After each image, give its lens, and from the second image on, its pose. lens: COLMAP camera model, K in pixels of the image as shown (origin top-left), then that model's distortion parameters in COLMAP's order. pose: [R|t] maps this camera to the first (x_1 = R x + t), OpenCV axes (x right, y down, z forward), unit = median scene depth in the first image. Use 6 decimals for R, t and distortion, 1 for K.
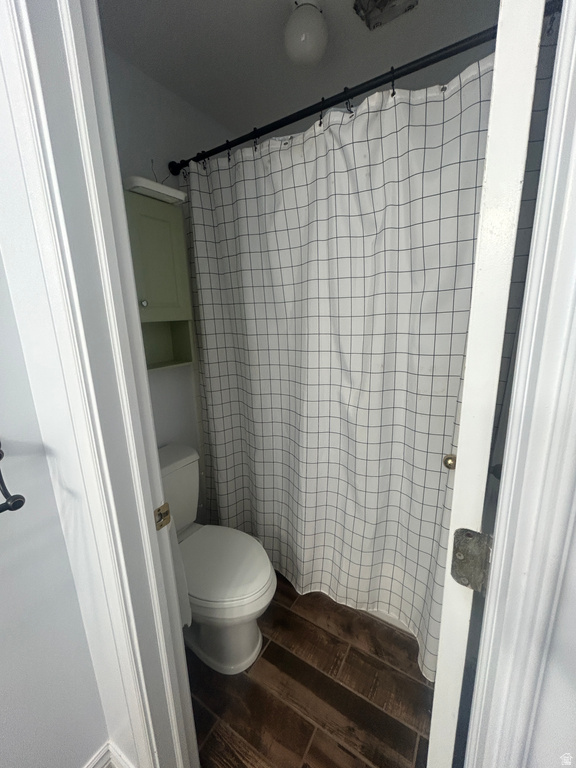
lens RADIAL K [[309.2, 0, 288.0], [0, 309.2, 384.0], [0, 0, 1]] dist [-0.000930, -0.000093]
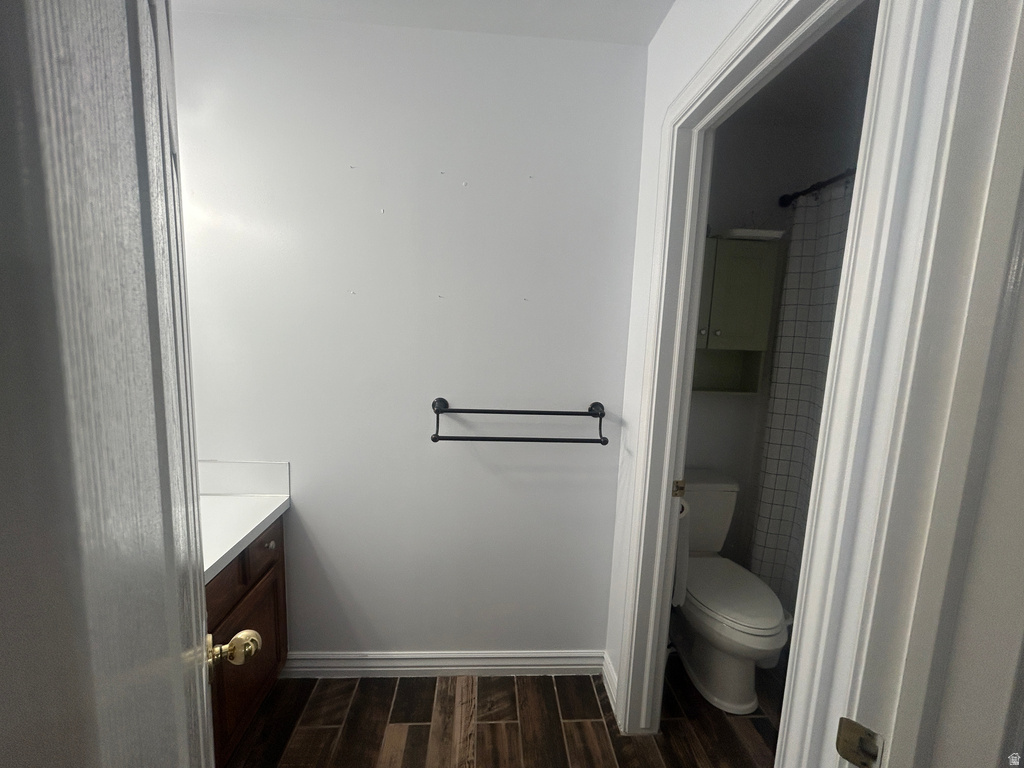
lens RADIAL K [[412.3, 0, 512.0], [0, 412.3, 384.0], [0, 0, 1]] dist [-0.000930, -0.000093]
pose [[0.576934, 0.153782, -0.802184, 0.294682], [-0.235920, 0.971631, 0.016591, 0.062868], [0.781978, 0.179679, 0.596847, -0.394193]]
